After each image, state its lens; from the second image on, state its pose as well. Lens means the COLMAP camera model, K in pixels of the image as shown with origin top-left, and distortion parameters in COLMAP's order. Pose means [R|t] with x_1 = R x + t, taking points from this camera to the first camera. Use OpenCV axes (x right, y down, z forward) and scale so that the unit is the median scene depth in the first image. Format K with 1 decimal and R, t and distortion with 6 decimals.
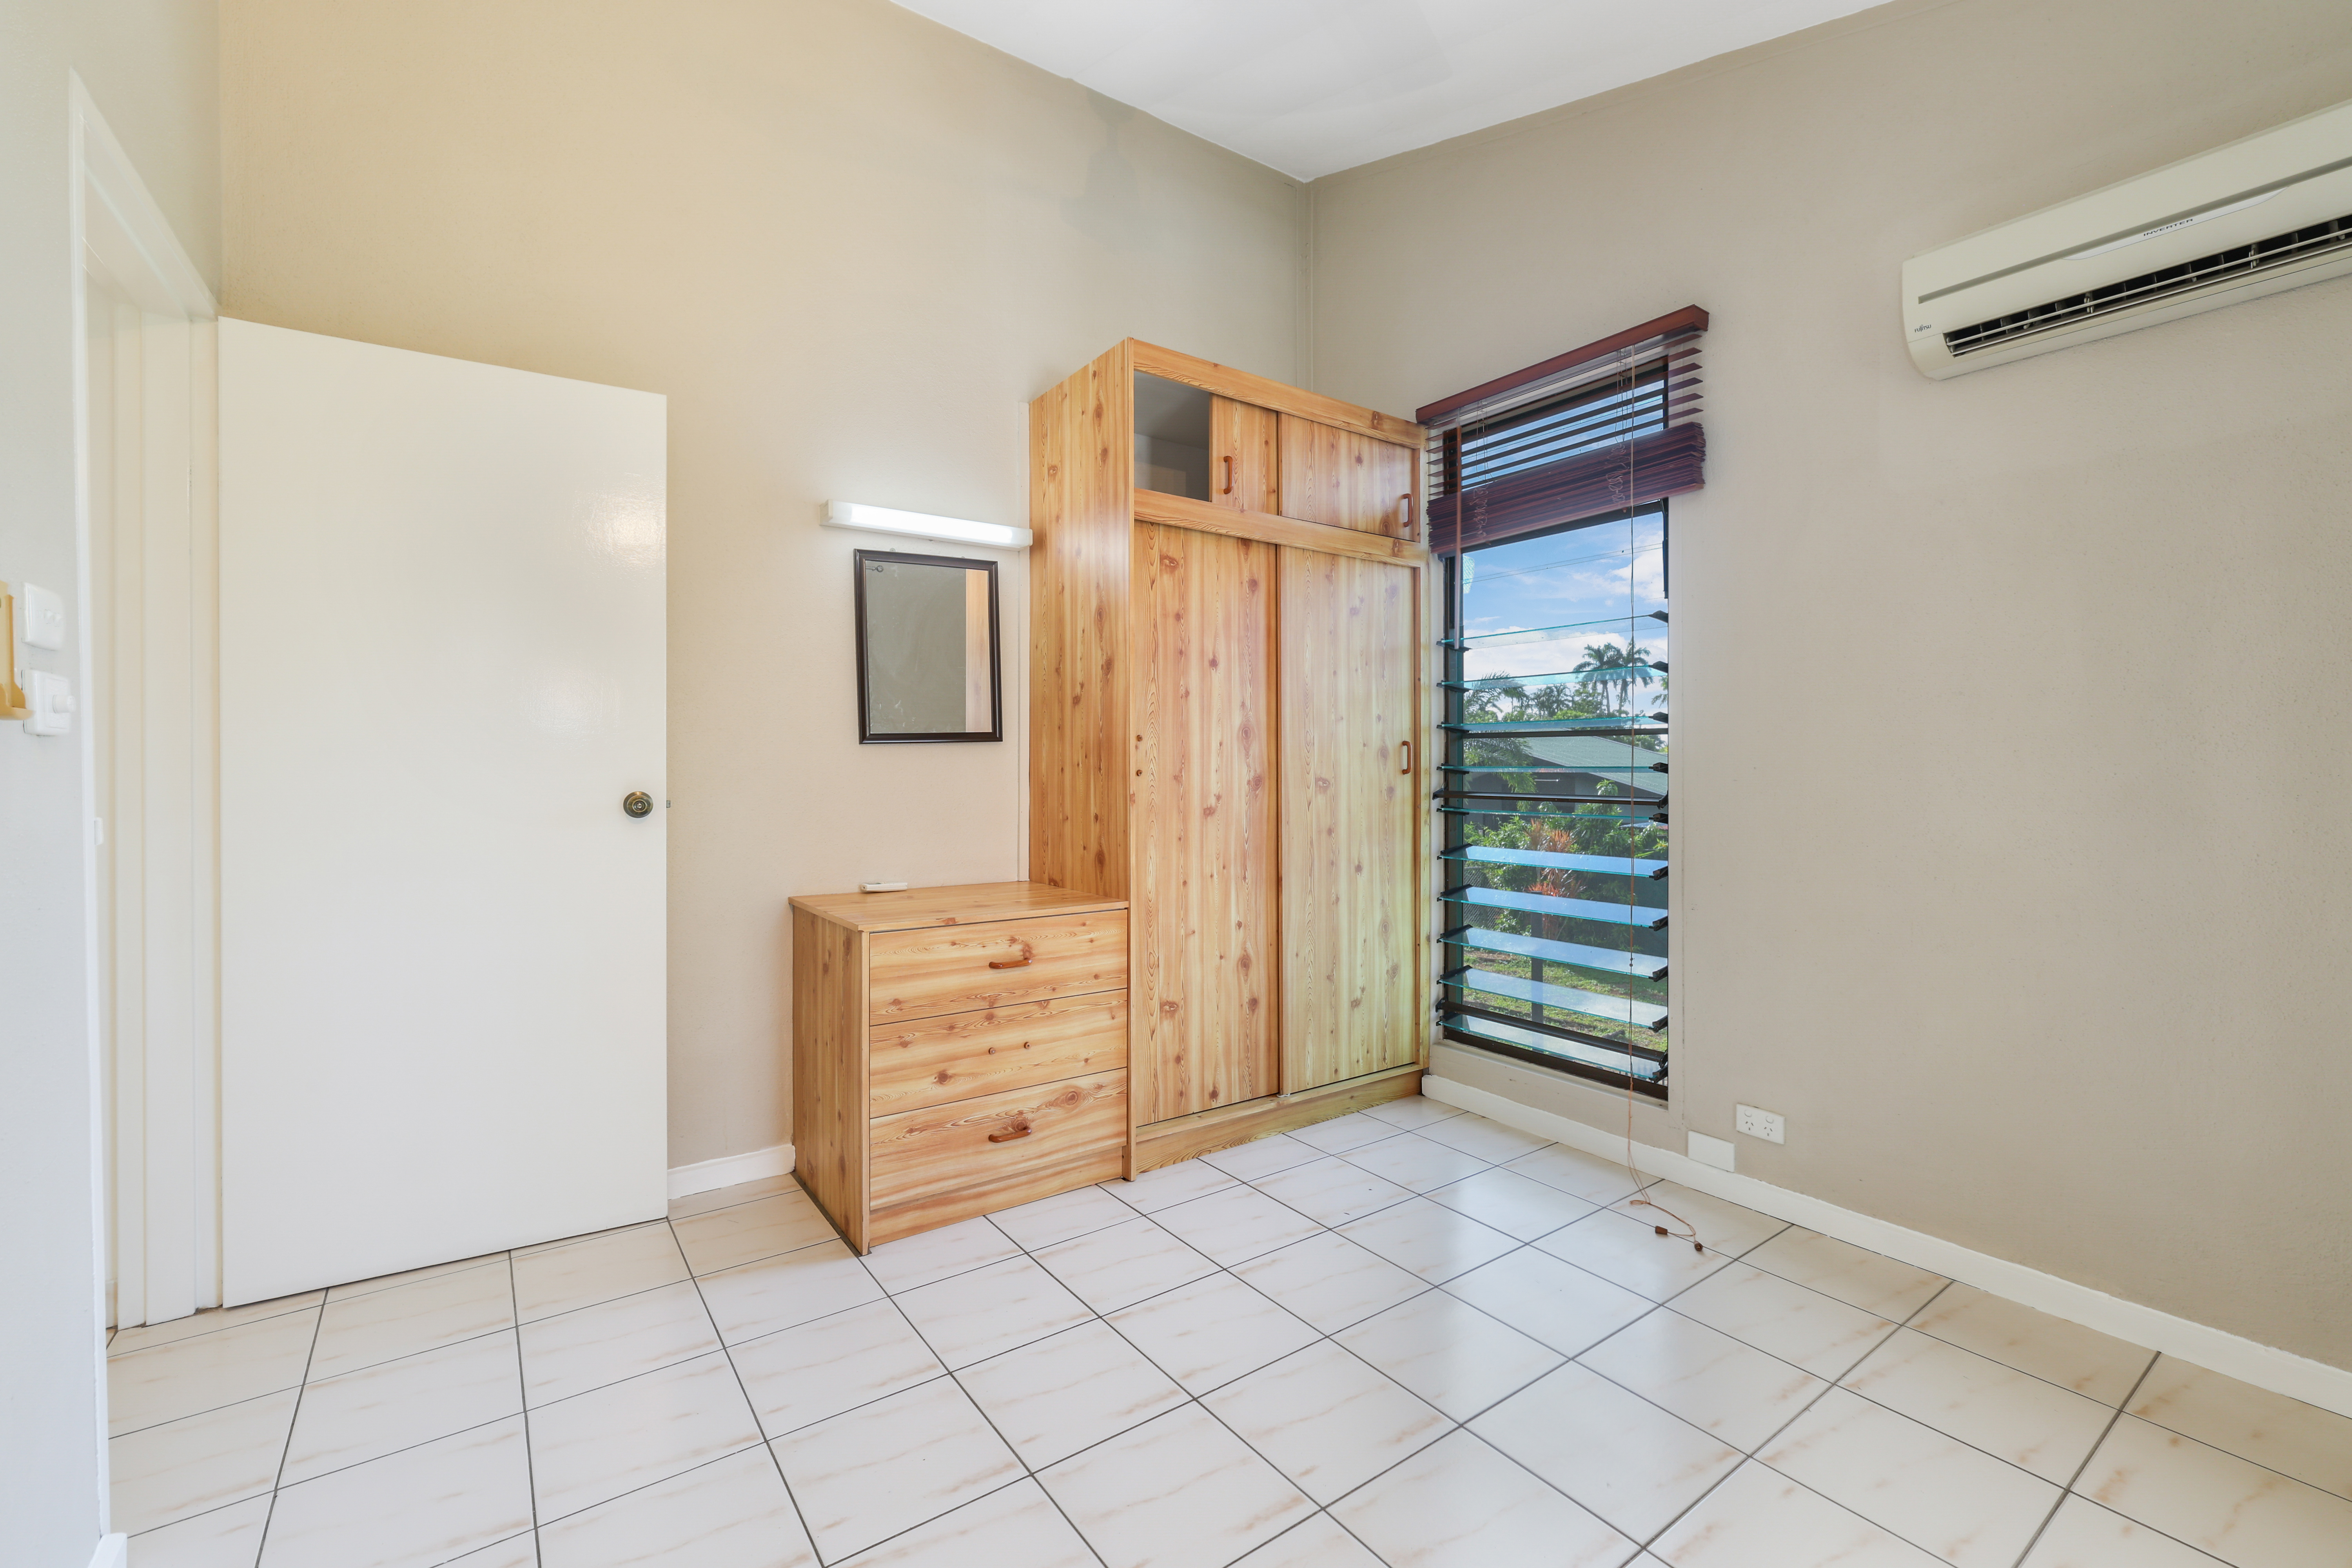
lens RADIAL K [[1008.7, 0, 1179.0], [0, 1008.7, 780.5], [0, 0, 1]] dist [-0.014804, 0.004485]
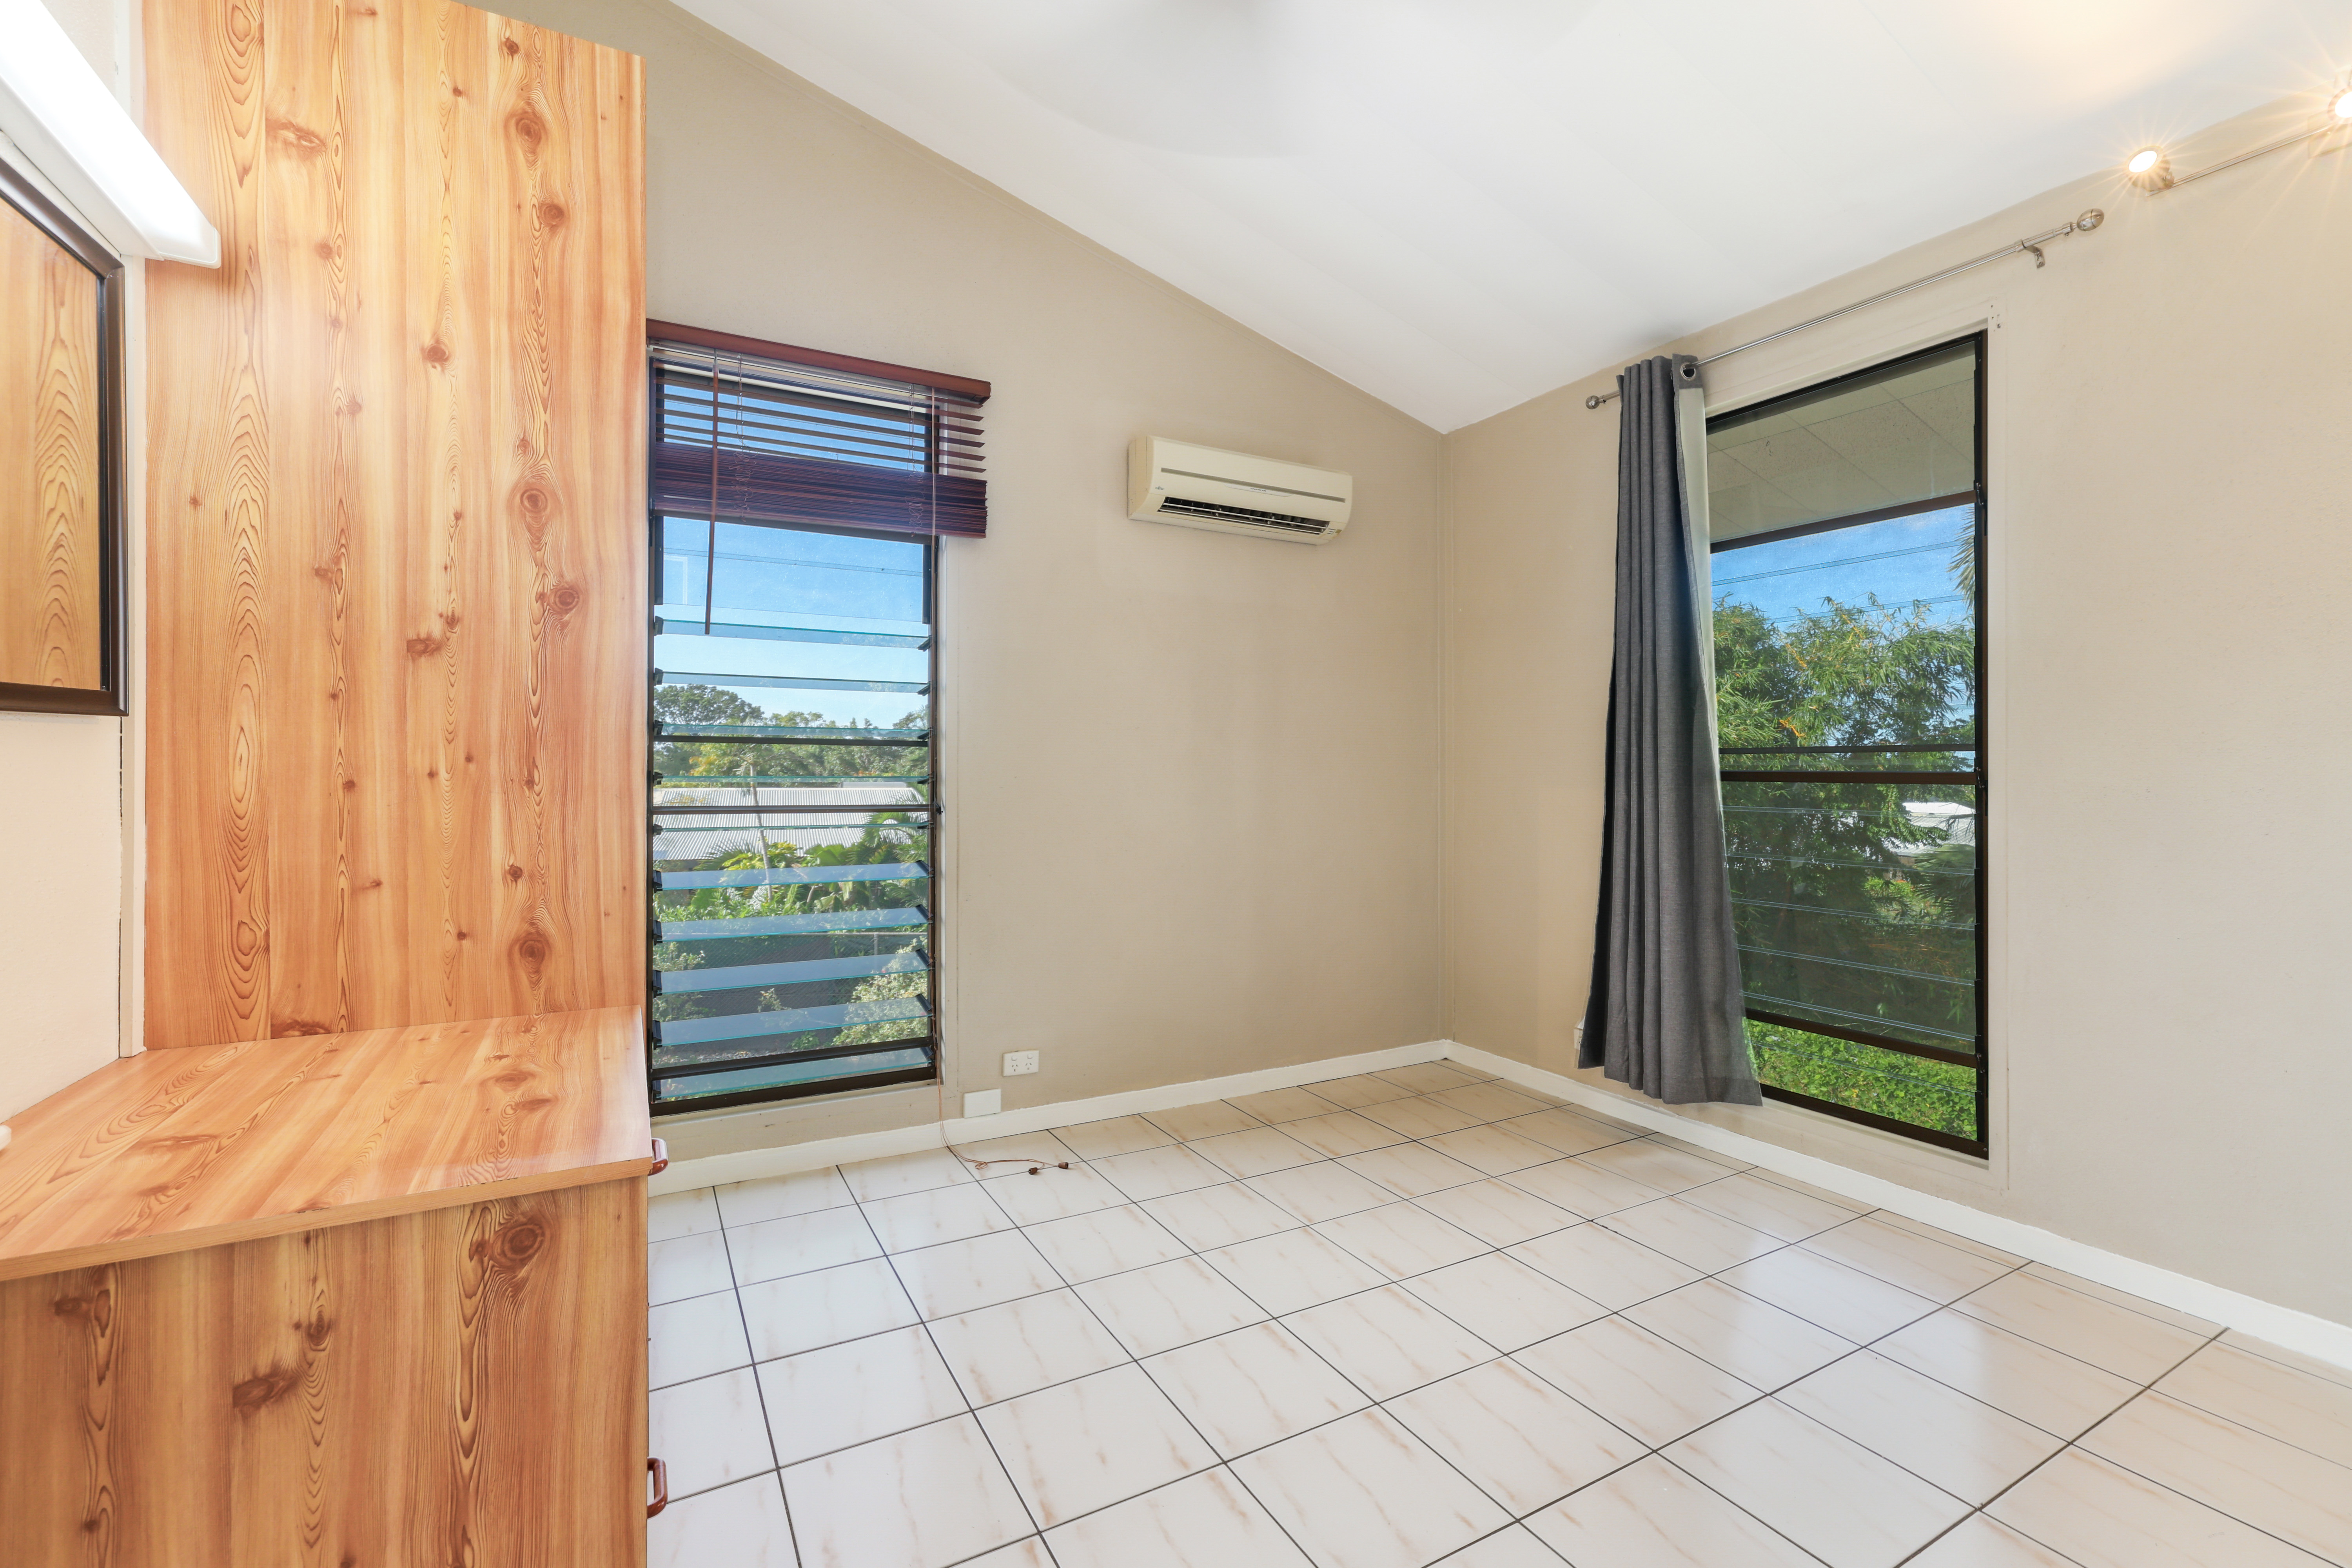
lens RADIAL K [[1008.7, 0, 1184.9], [0, 1008.7, 780.7], [0, 0, 1]] dist [-0.014804, 0.004485]
pose [[0.111622, -0.006572, 0.993729, -0.582693], [0.012278, 0.999911, 0.005233, -0.011276], [-0.993675, 0.011617, 0.111693, 0.596112]]
